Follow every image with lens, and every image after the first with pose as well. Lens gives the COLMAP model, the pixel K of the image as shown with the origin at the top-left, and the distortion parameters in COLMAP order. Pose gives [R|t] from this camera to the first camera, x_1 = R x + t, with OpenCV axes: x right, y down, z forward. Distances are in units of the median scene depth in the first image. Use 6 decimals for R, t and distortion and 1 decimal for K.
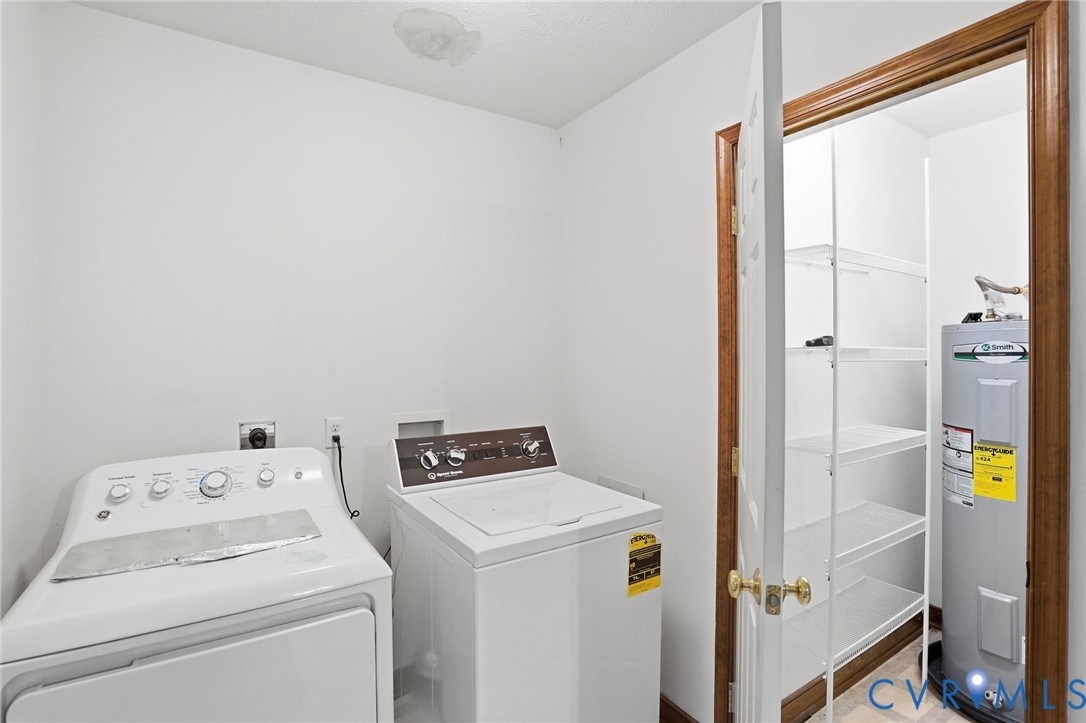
lens RADIAL K [[511.8, 0, 546.6], [0, 511.8, 362.1], [0, 0, 1]] dist [-0.051618, 0.021061]
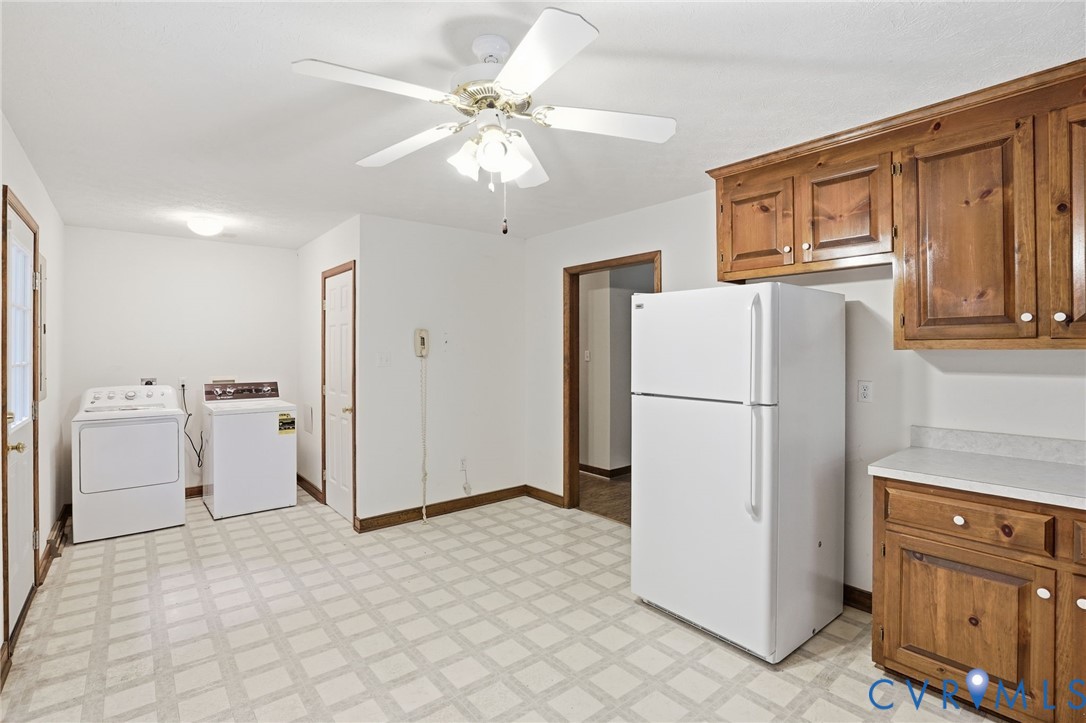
lens RADIAL K [[511.8, 0, 562.5], [0, 511.8, 353.2], [0, 0, 1]] dist [-0.051618, 0.021061]
pose [[0.990965, 0.004134, 0.134059, 1.203212], [-0.003191, 0.999969, -0.007247, 0.001163], [-0.134084, 0.006754, 0.990947, -1.848851]]
